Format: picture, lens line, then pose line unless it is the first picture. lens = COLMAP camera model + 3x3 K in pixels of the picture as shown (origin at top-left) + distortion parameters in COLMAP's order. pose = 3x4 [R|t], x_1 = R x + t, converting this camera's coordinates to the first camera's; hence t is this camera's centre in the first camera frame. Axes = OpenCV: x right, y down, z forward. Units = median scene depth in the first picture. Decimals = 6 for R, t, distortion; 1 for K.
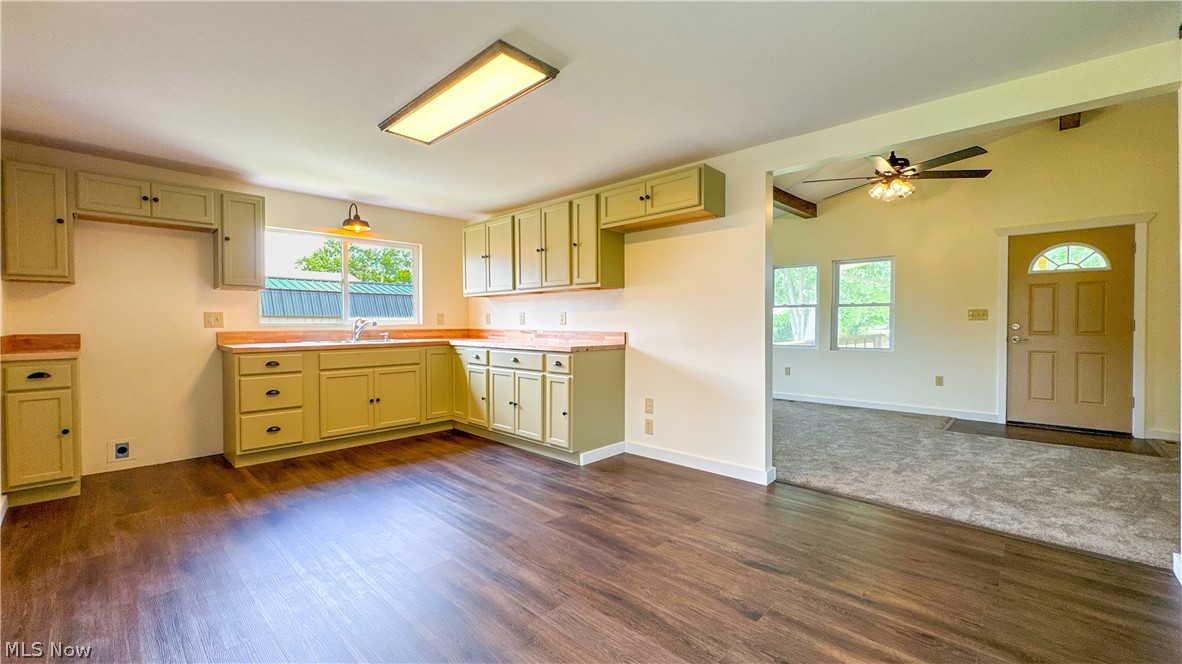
lens RADIAL K [[475.0, 0, 591.0], [0, 475.0, 331.8], [0, 0, 1]] dist [-0.003911, 0.001080]
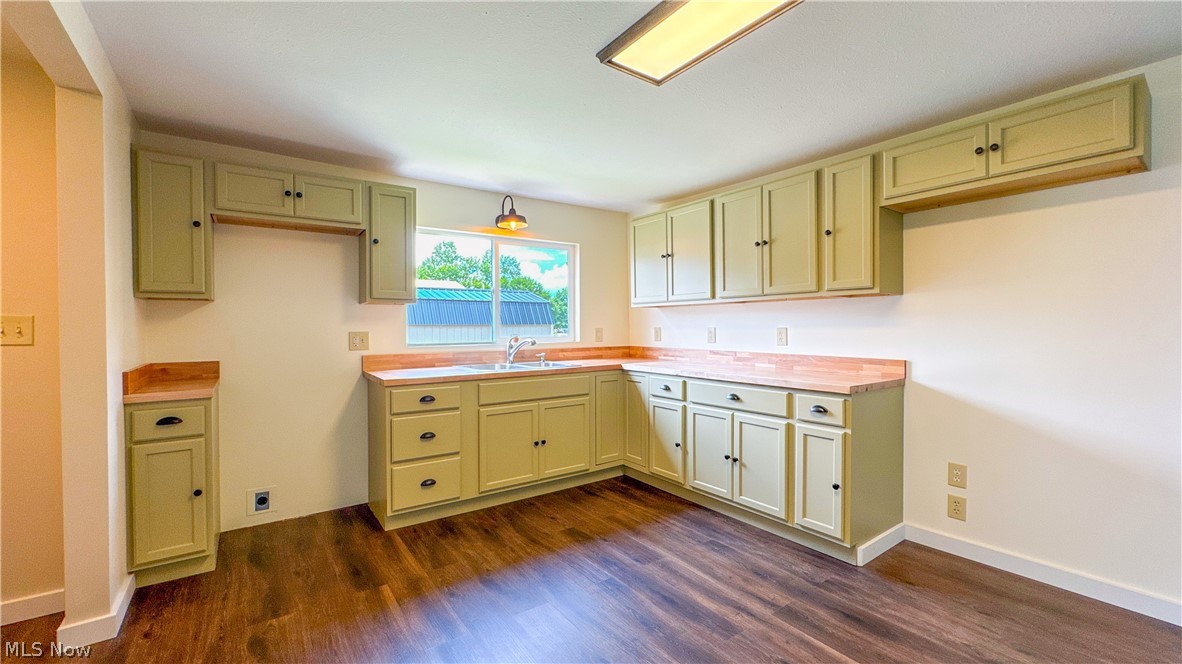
lens RADIAL K [[475.0, 0, 585.7], [0, 475.0, 331.4], [0, 0, 1]] dist [-0.003911, 0.001080]
pose [[0.981728, -0.001278, -0.190284, -0.258962], [-0.000282, 0.999967, -0.008169, -0.036314], [0.190288, 0.008074, 0.981695, 0.272938]]
